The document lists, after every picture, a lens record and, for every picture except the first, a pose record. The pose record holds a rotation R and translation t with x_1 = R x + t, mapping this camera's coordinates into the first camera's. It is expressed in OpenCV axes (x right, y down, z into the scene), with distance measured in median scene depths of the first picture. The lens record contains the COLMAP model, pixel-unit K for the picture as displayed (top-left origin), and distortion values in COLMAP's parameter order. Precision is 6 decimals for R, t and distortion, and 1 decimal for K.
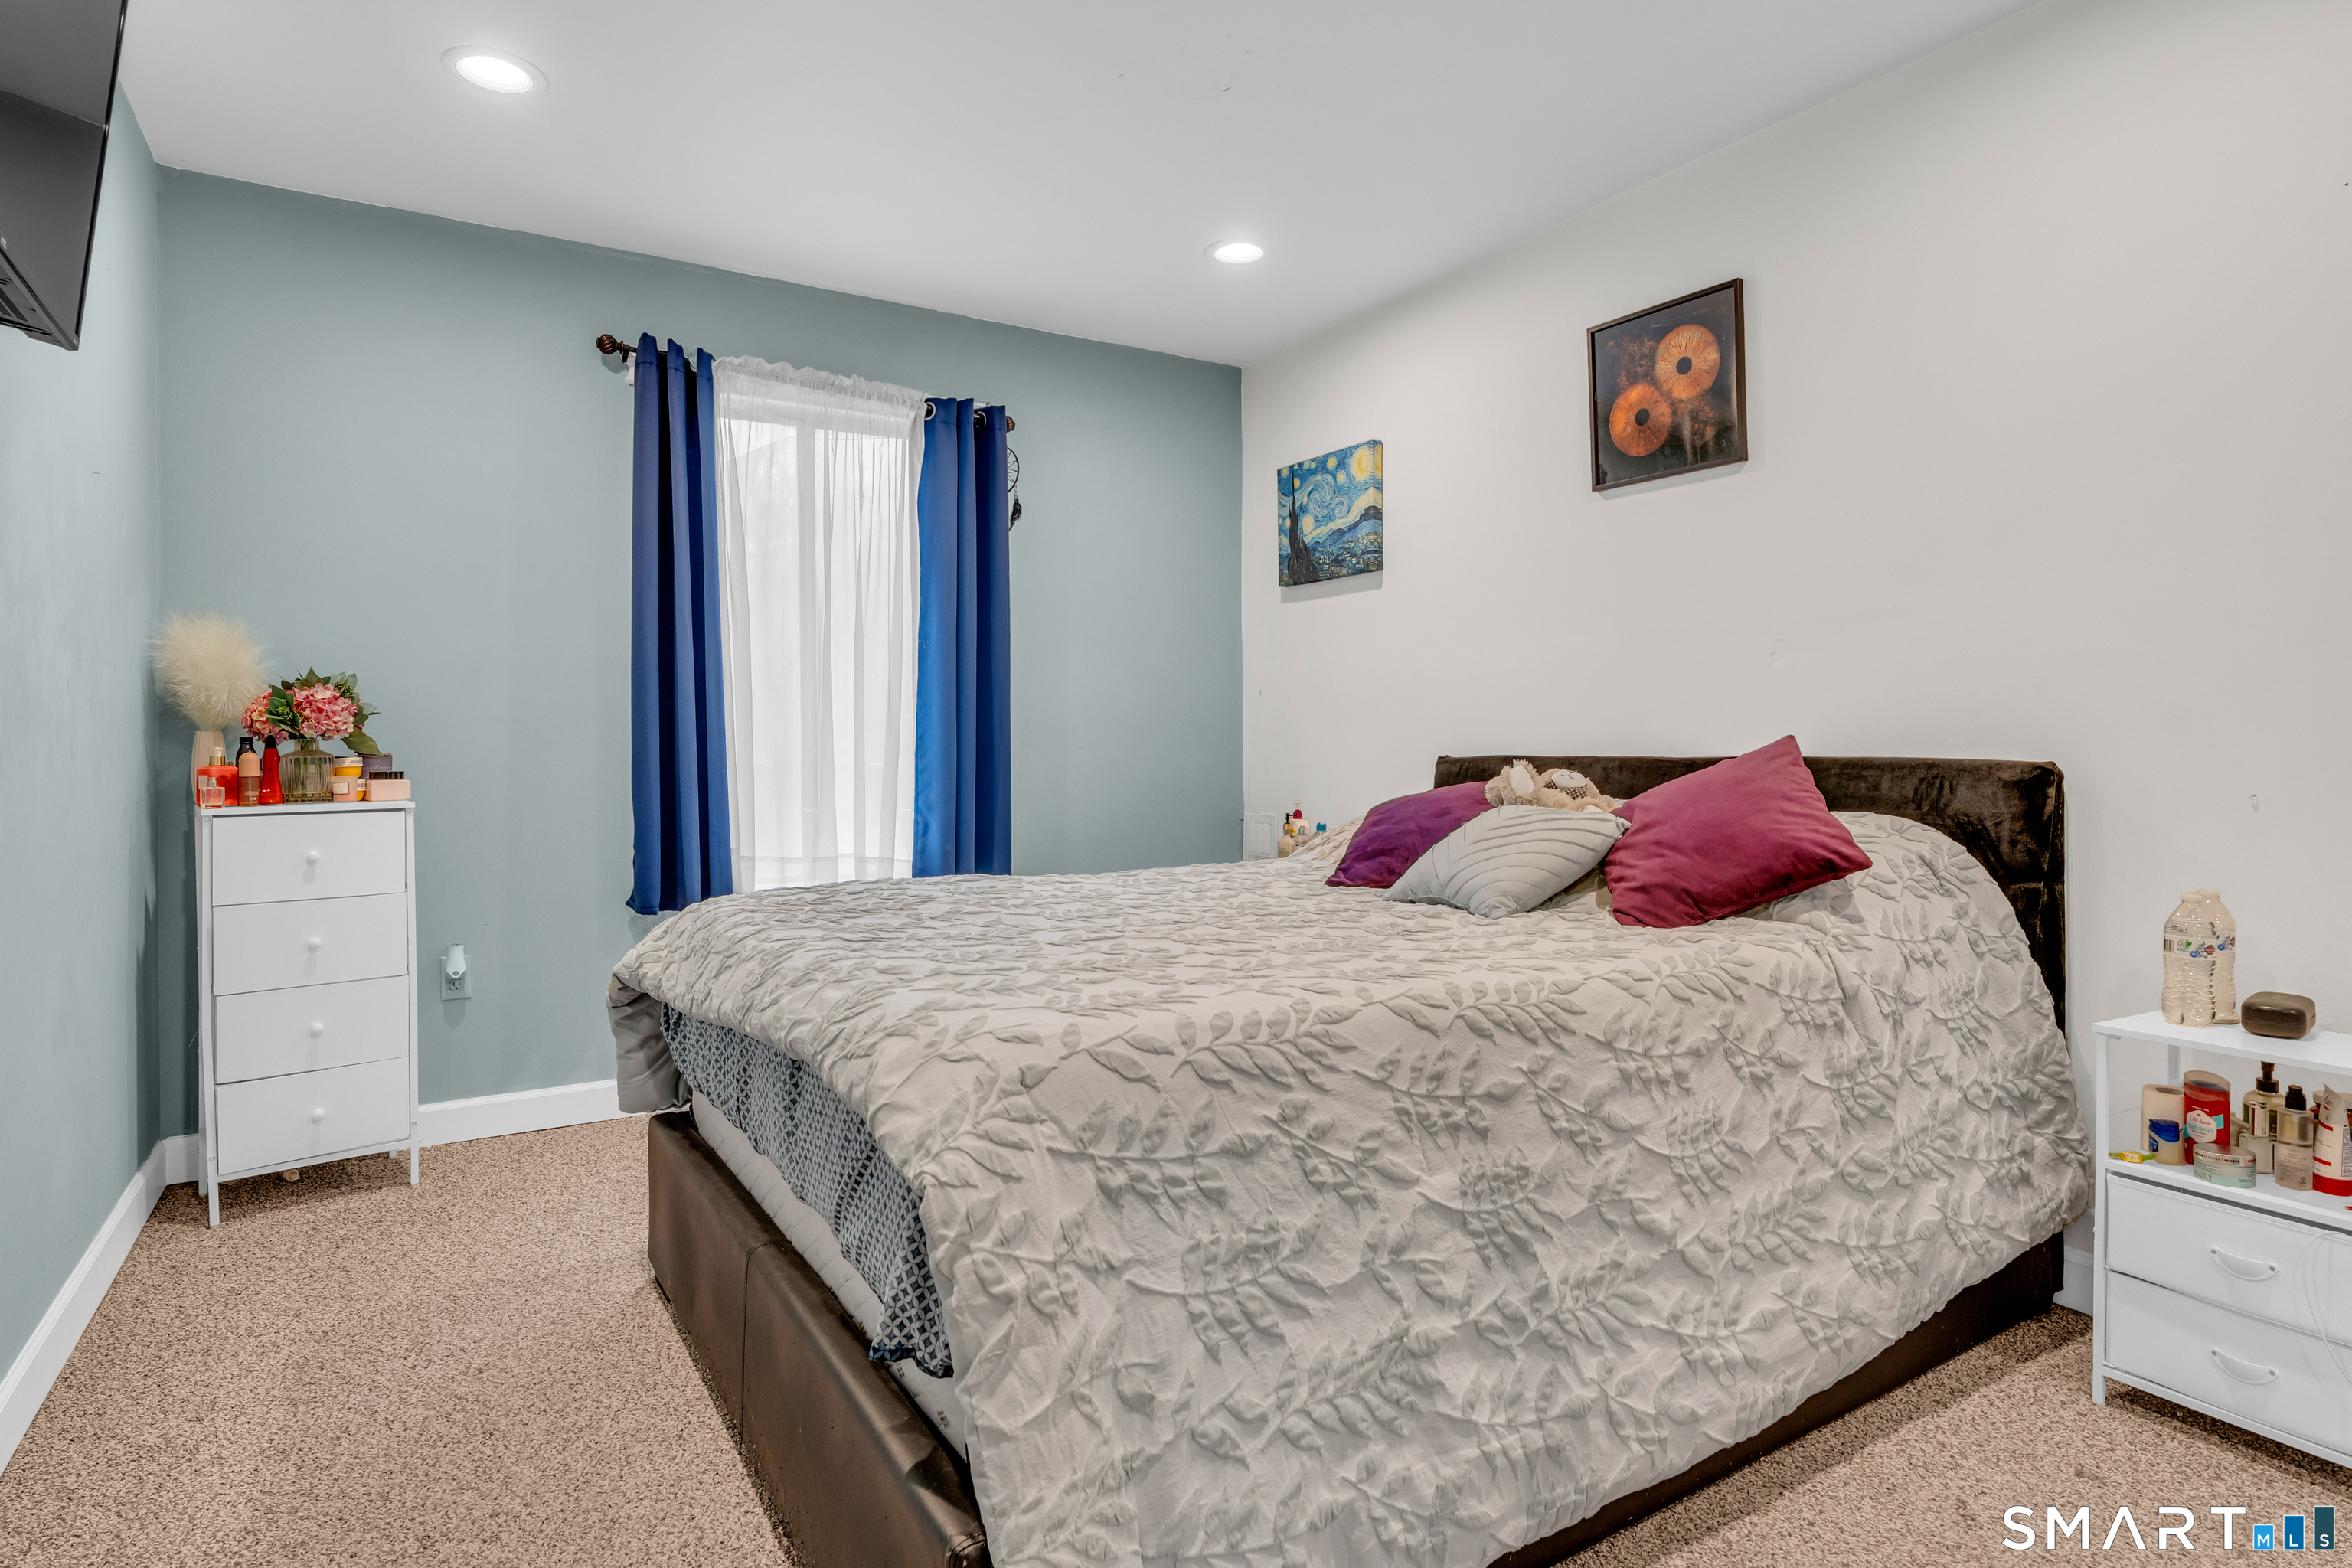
lens RADIAL K [[1244.0, 0, 1172.3], [0, 1244.0, 783.3], [0, 0, 1]] dist [-0.000212, -0.000551]
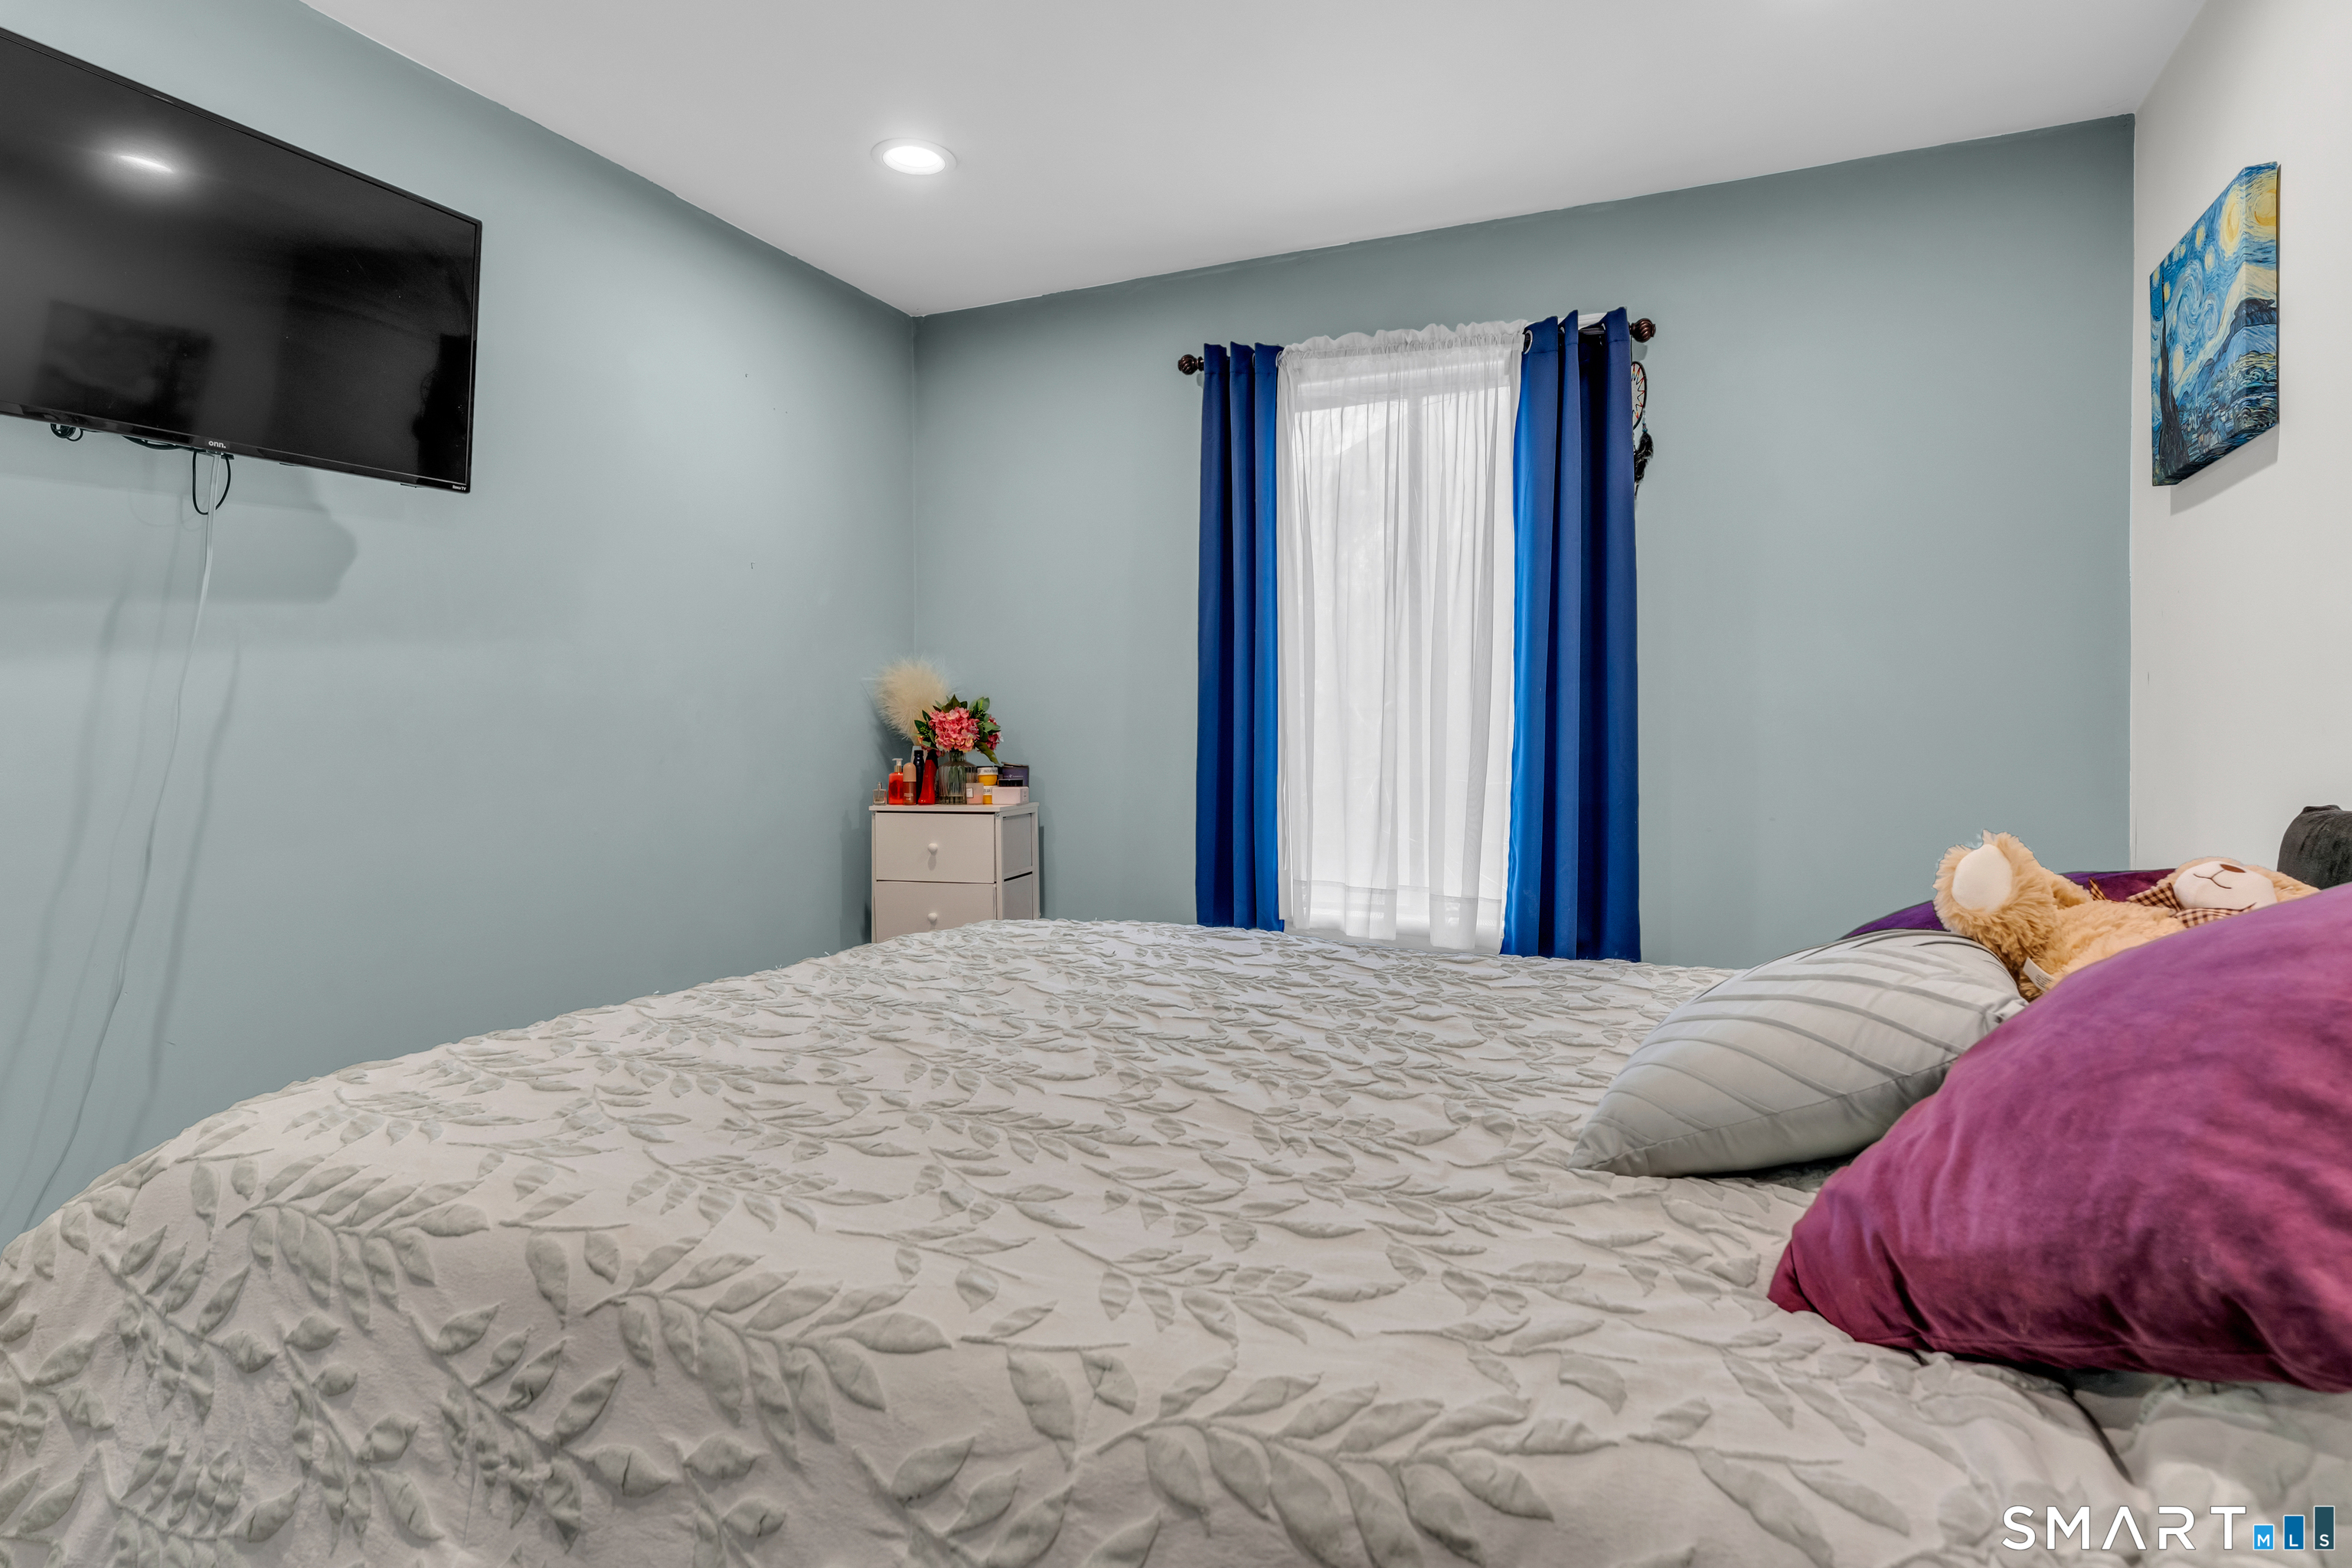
lens RADIAL K [[1244.0, 0, 1172.3], [0, 1244.0, 783.3], [0, 0, 1]] dist [-0.000212, -0.000551]
pose [[0.564077, 0.031411, -0.825125, 0.364914], [-0.028116, 0.999427, 0.018826, -0.028072], [0.825244, 0.012580, 0.564637, 0.393572]]
